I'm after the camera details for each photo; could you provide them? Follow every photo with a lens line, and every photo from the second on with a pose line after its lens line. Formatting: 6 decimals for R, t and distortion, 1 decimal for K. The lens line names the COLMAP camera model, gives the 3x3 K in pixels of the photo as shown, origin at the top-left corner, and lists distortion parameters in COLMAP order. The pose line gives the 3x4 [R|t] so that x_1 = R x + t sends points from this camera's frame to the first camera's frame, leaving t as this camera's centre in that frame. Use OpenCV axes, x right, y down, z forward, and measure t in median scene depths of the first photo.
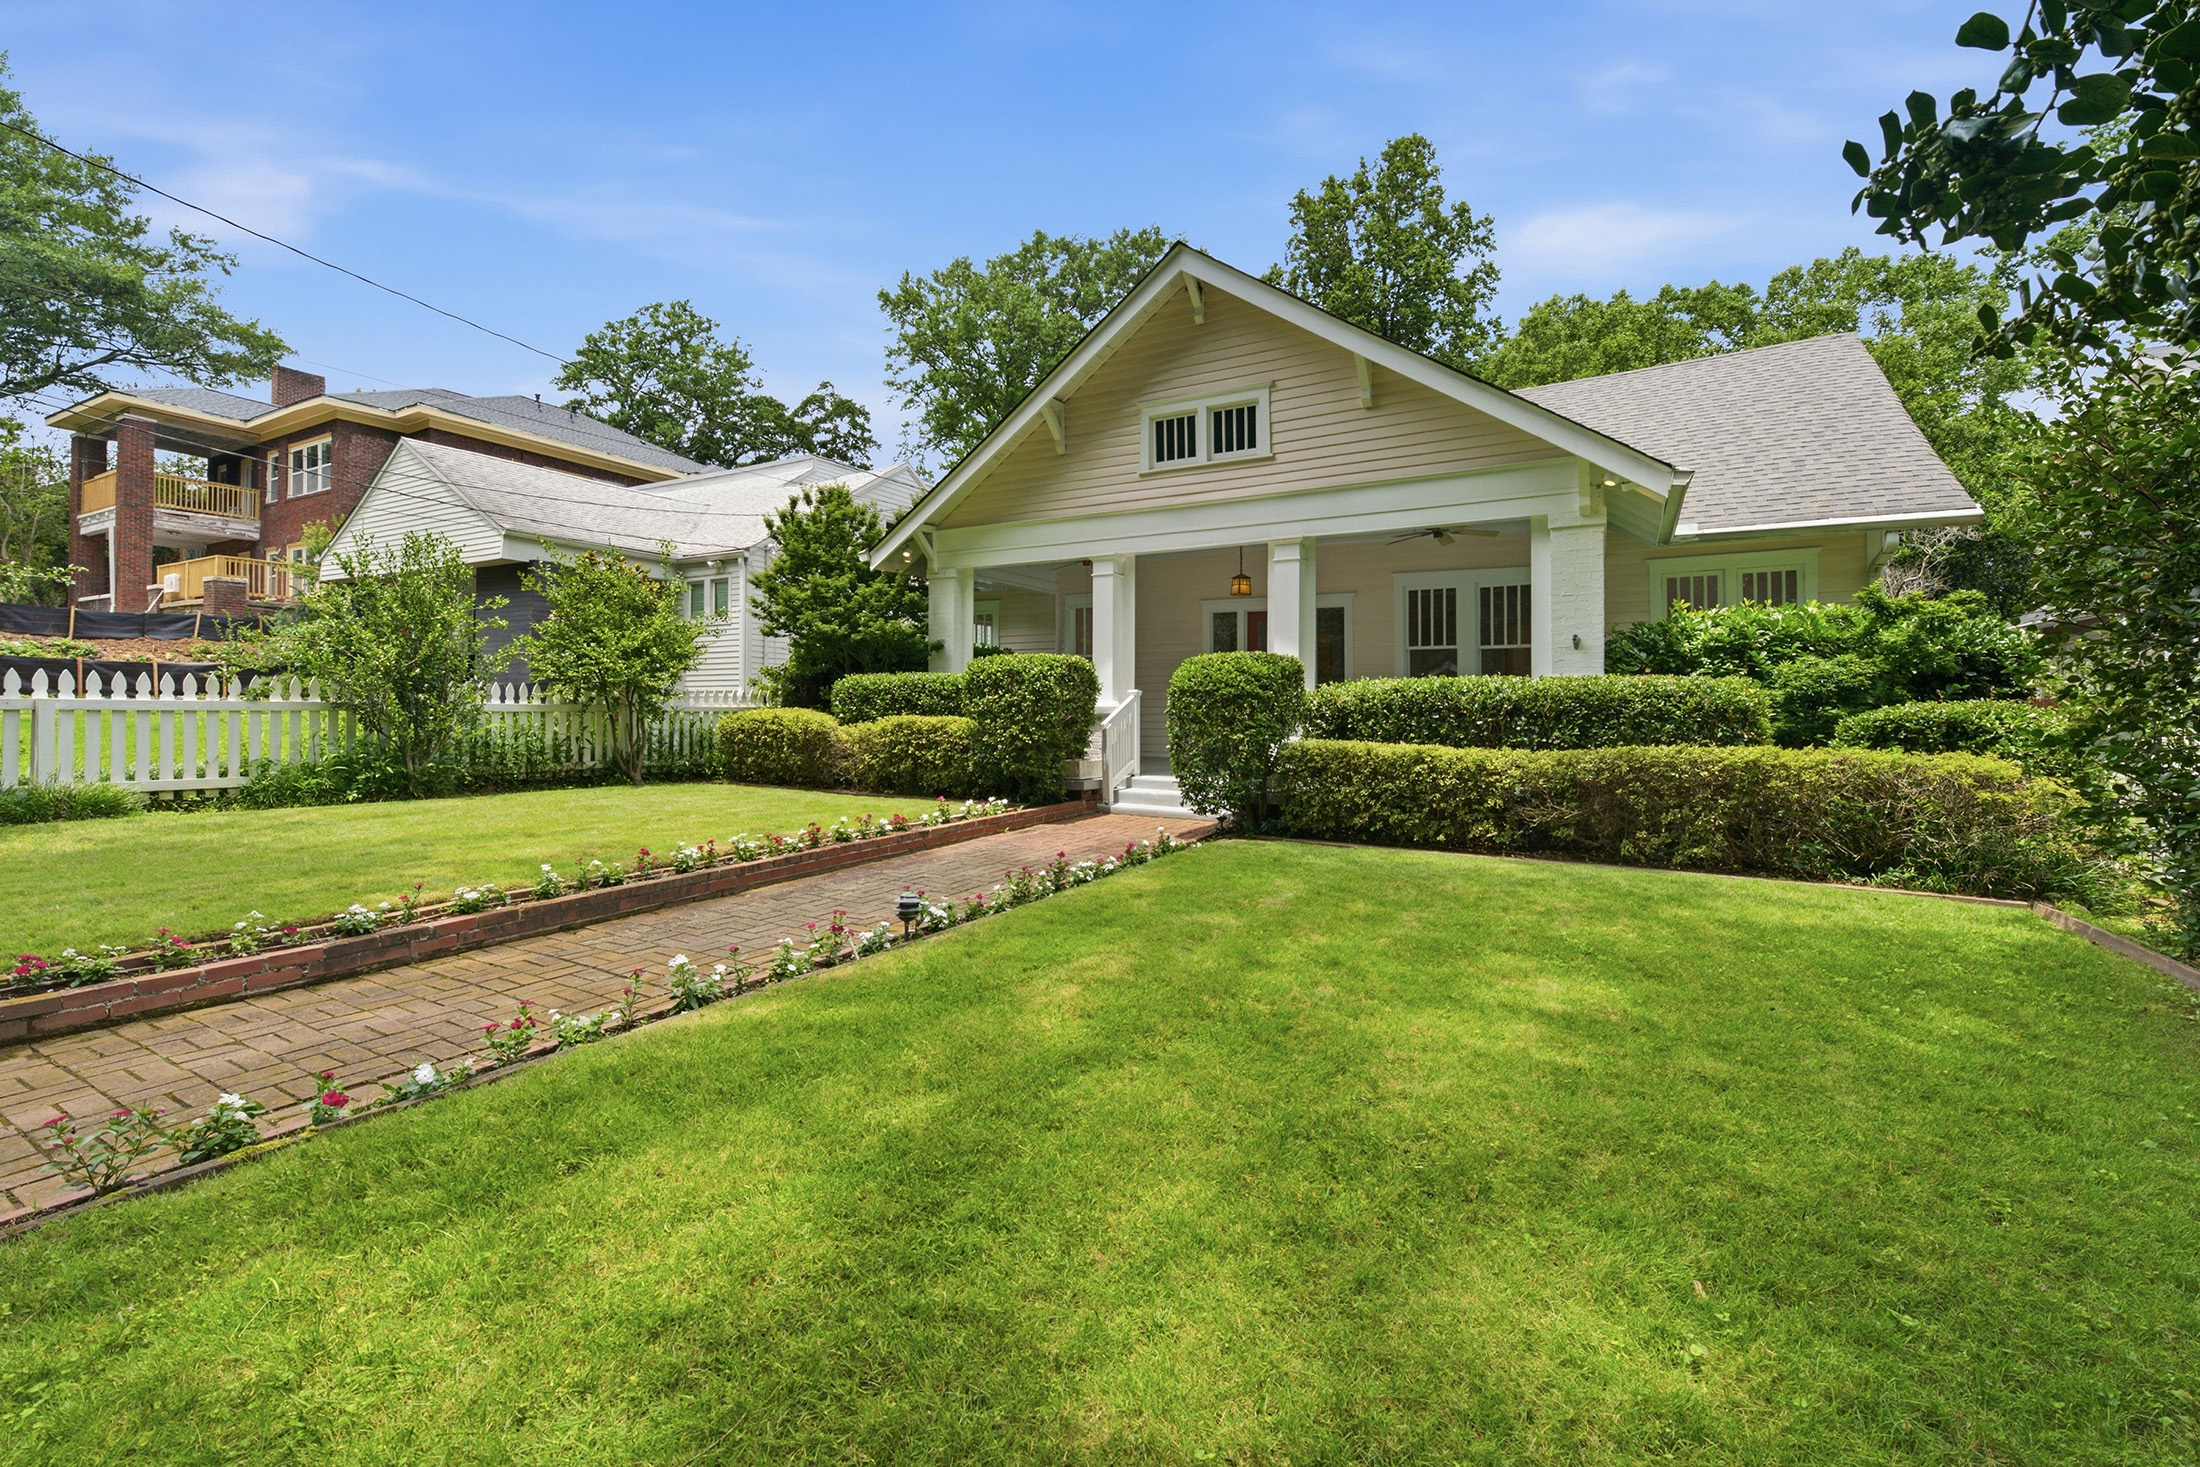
lens RADIAL K [[952.6, 0, 1091.0], [0, 952.6, 700.3], [0, 0, 1]] dist [-0.001822, -0.000185]
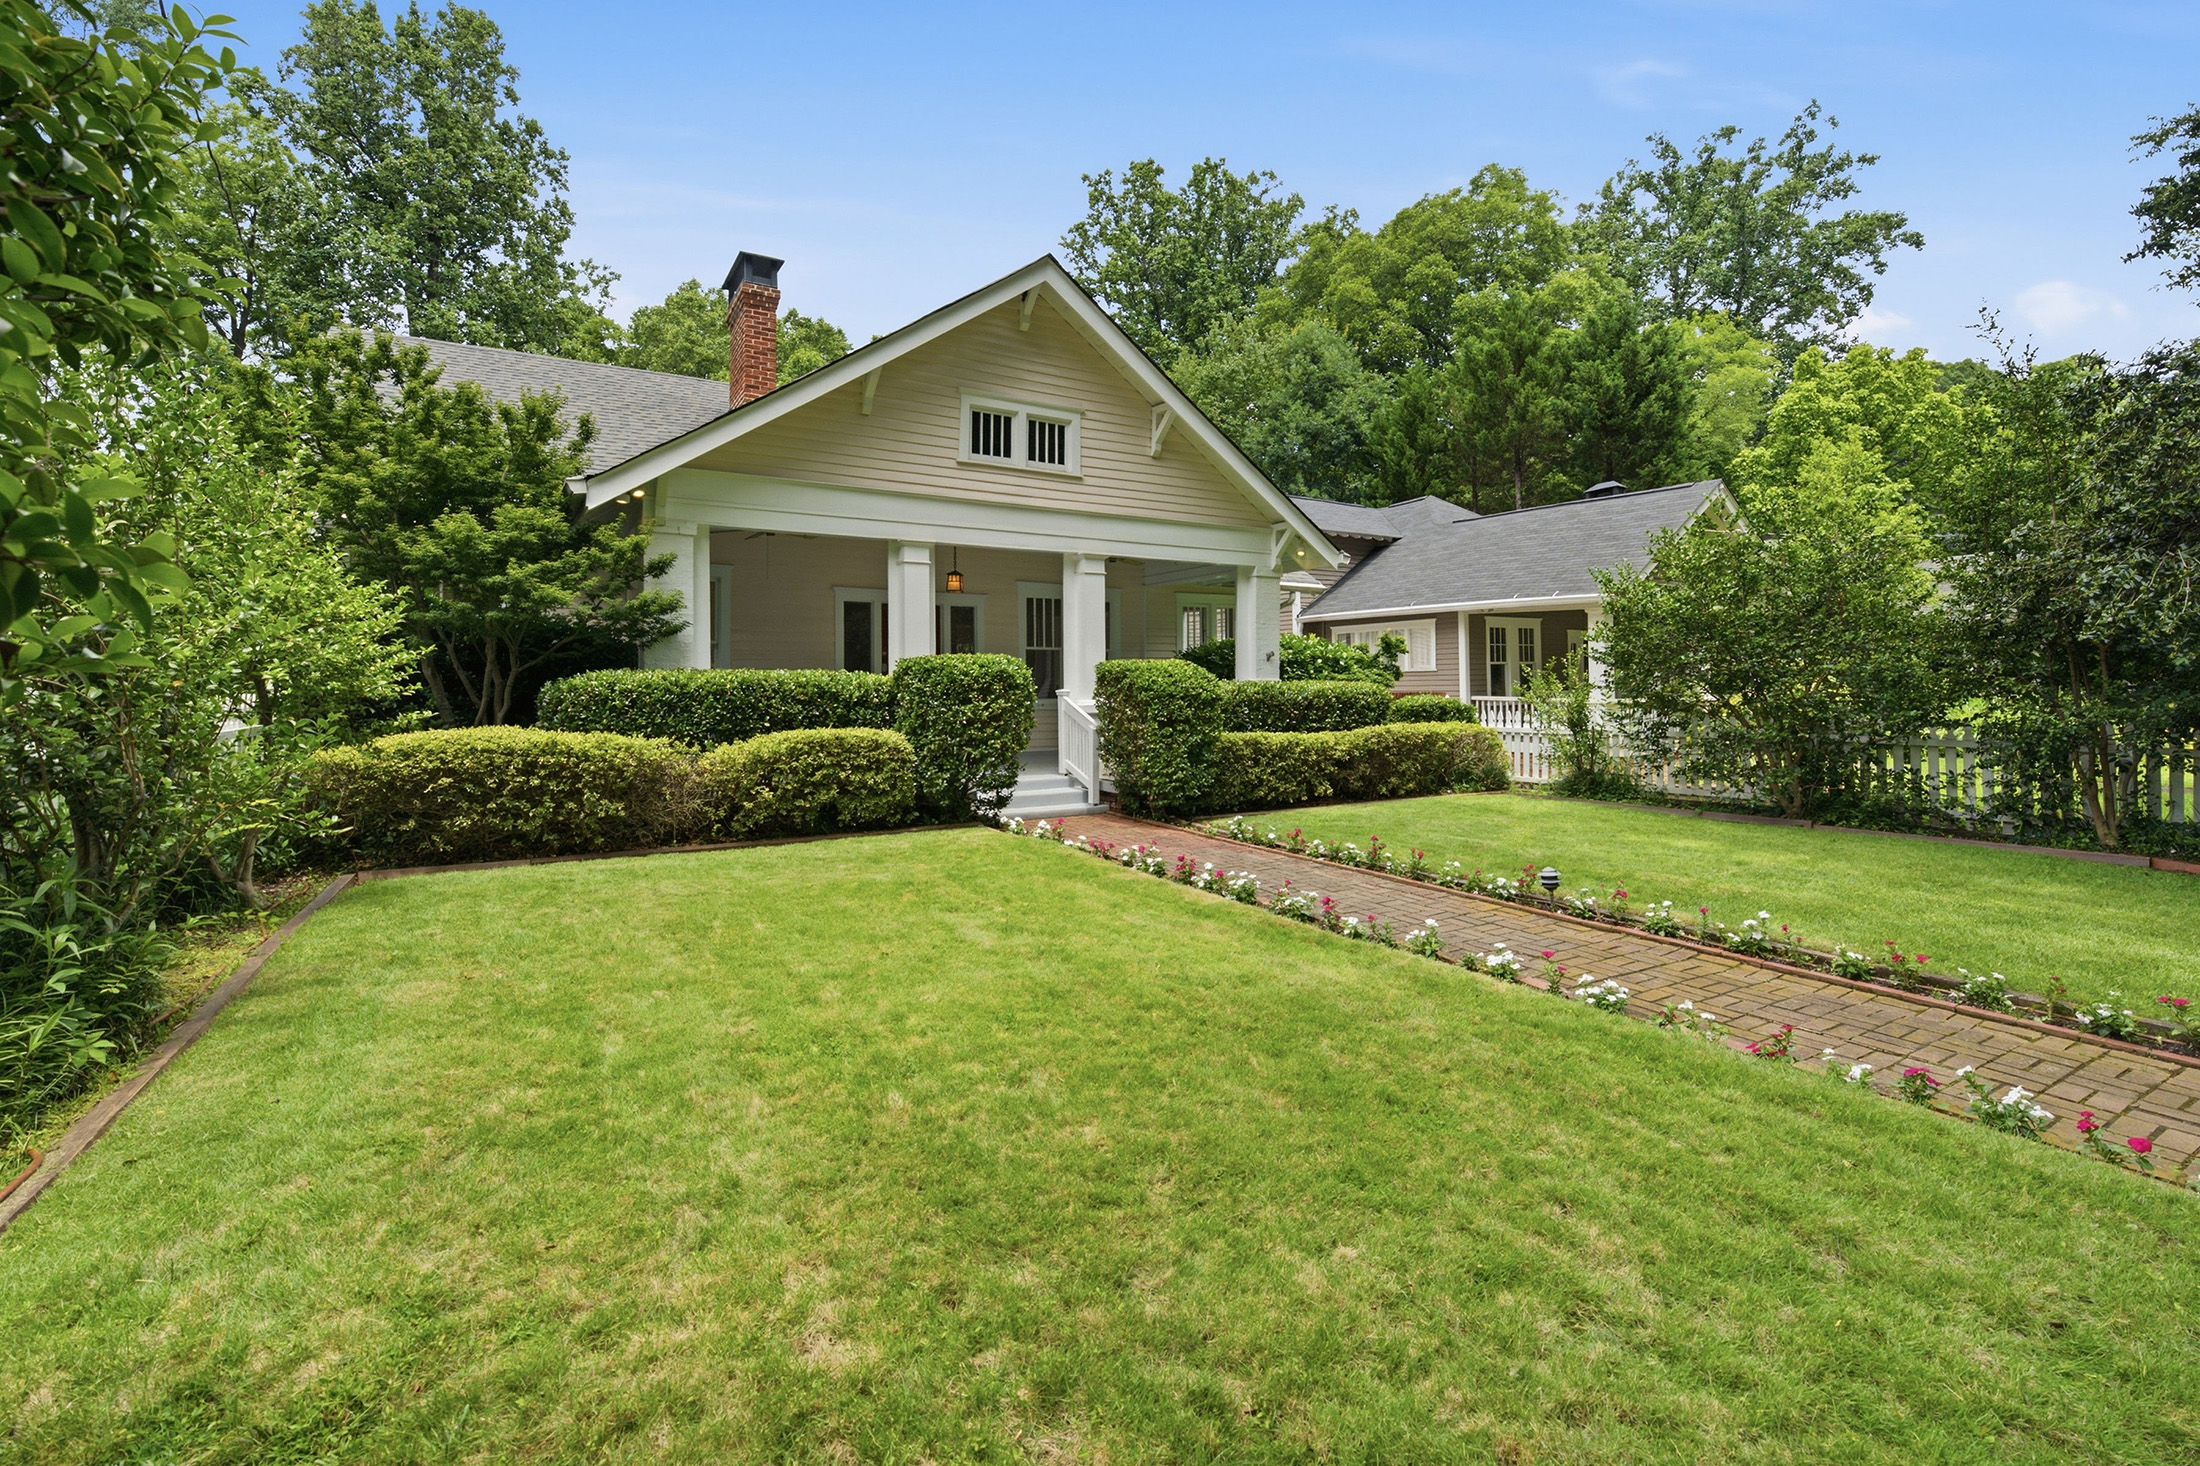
lens RADIAL K [[990.1, 0, 1105.7], [0, 990.1, 666.0], [0, 0, 1]] dist [0.000000, 0.000096]
pose [[0.452949, 0.007465, 0.891505, -0.812214], [-0.000757, 0.999968, -0.007989, -0.028993], [-0.891536, 0.002944, 0.452940, 0.457236]]
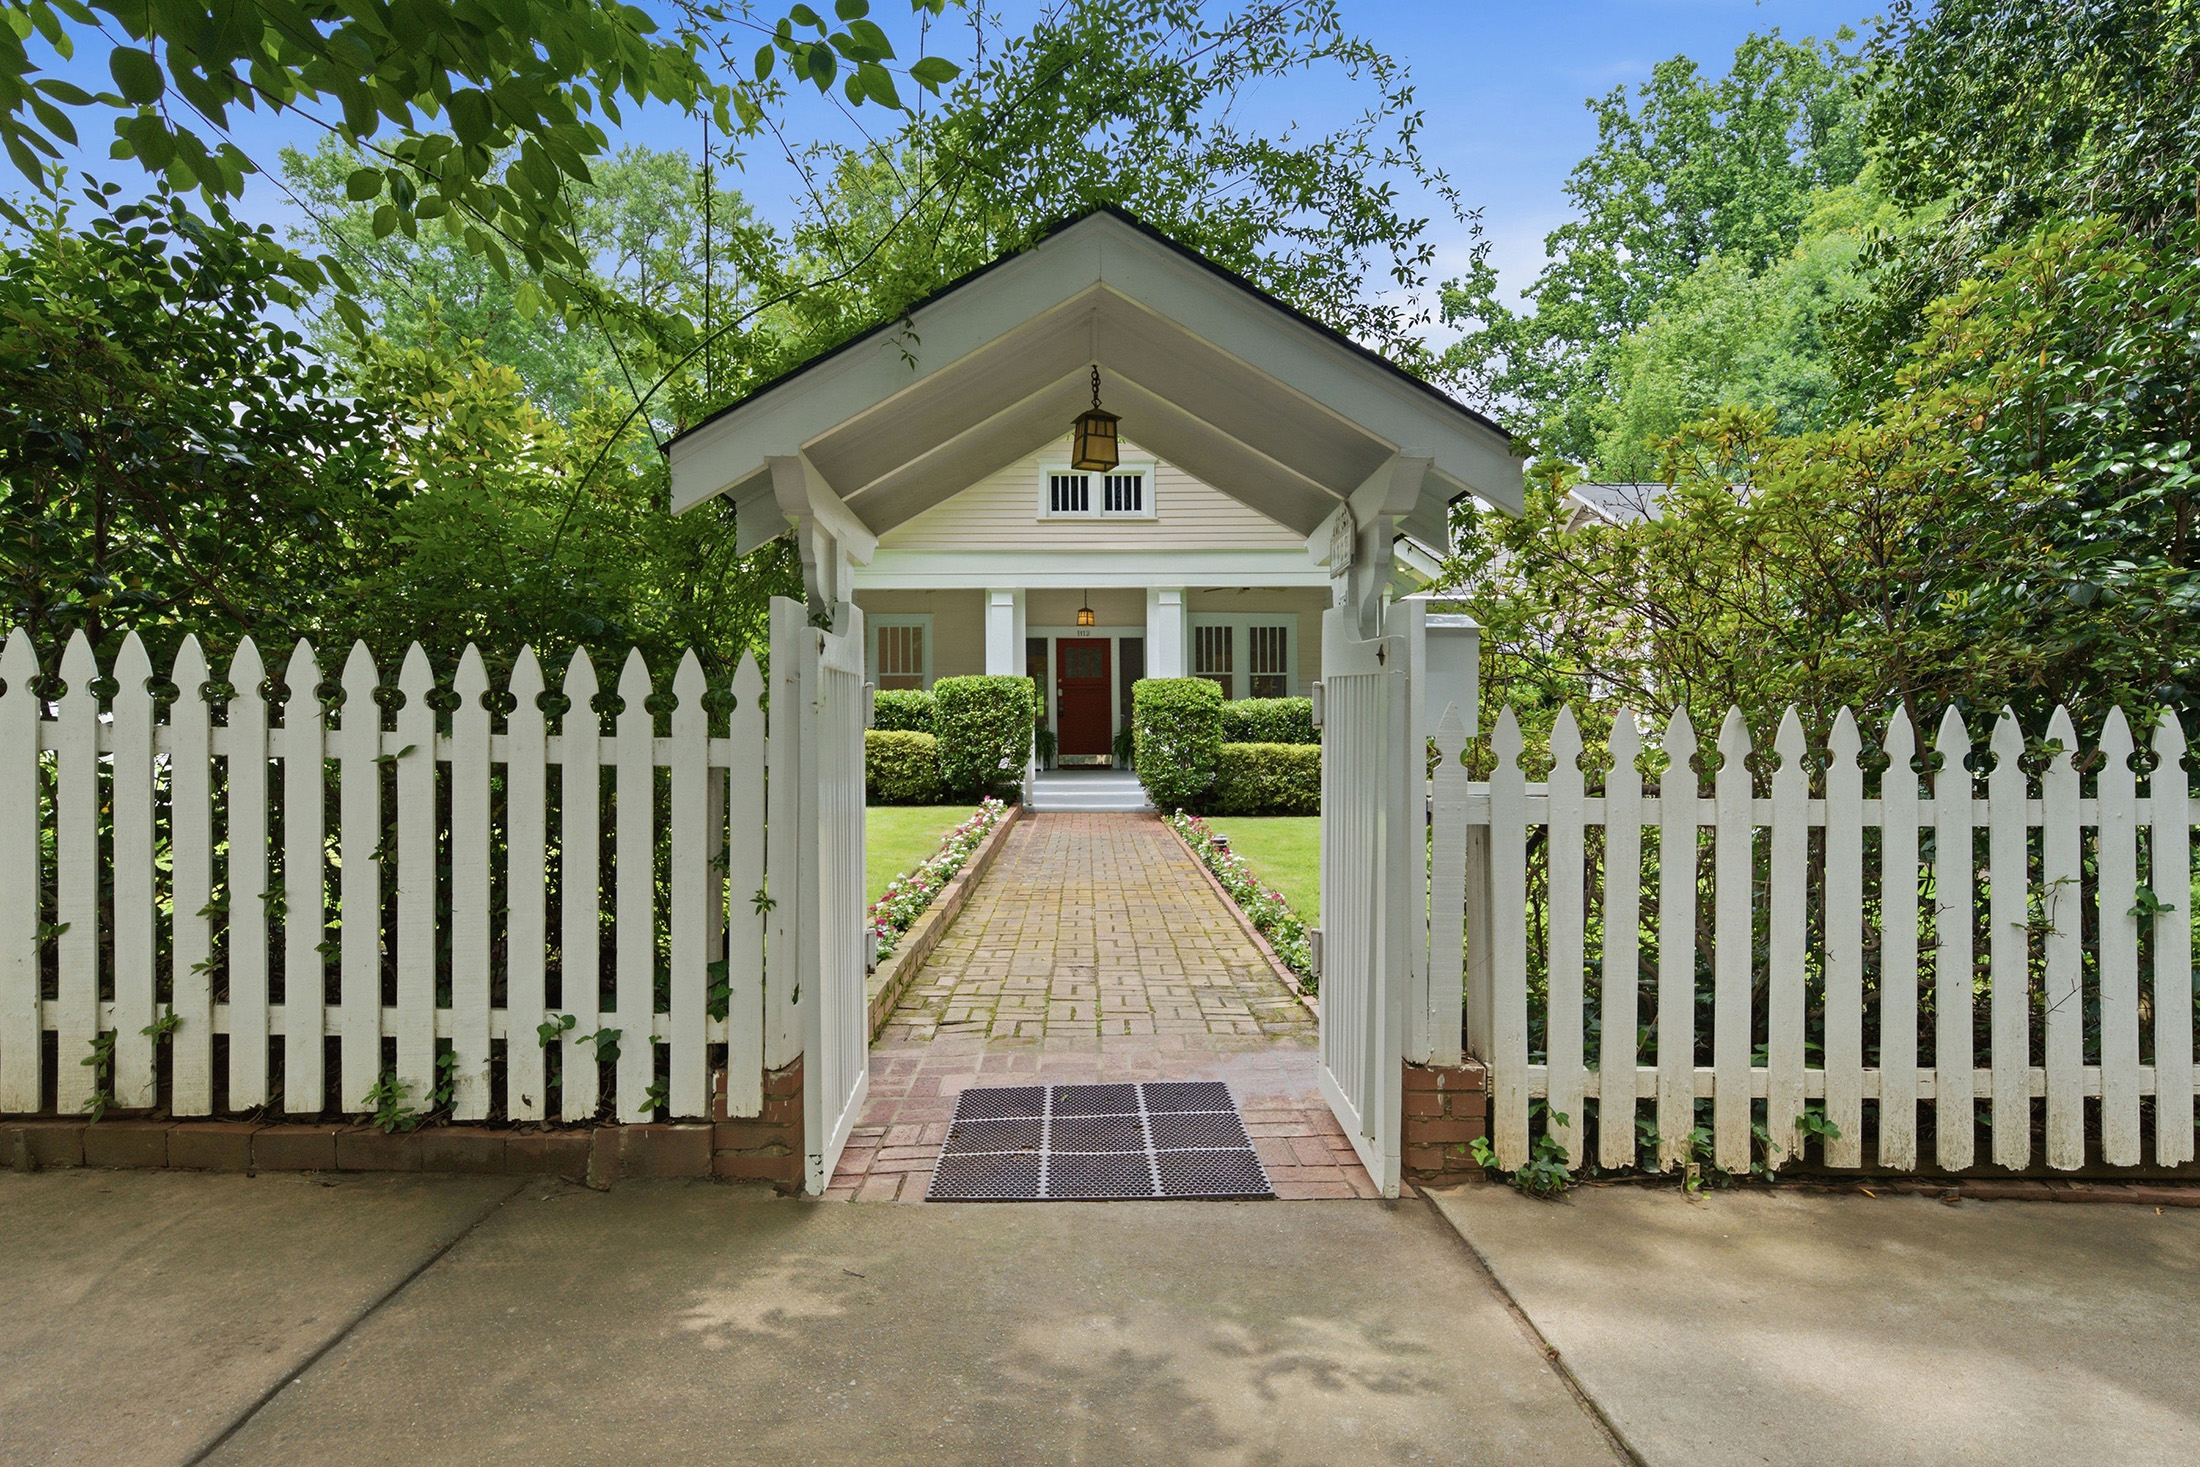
lens RADIAL K [[1156.5, 0, 1100.0], [0, 1156.5, 733.5], [0, 0, 1]] dist [0.000857, 0.000255]
pose [[0.853158, -0.010914, 0.521539, -0.663201], [0.006065, 0.999921, 0.011003, 0.006865], [-0.521618, -0.006224, 0.853157, -0.253064]]
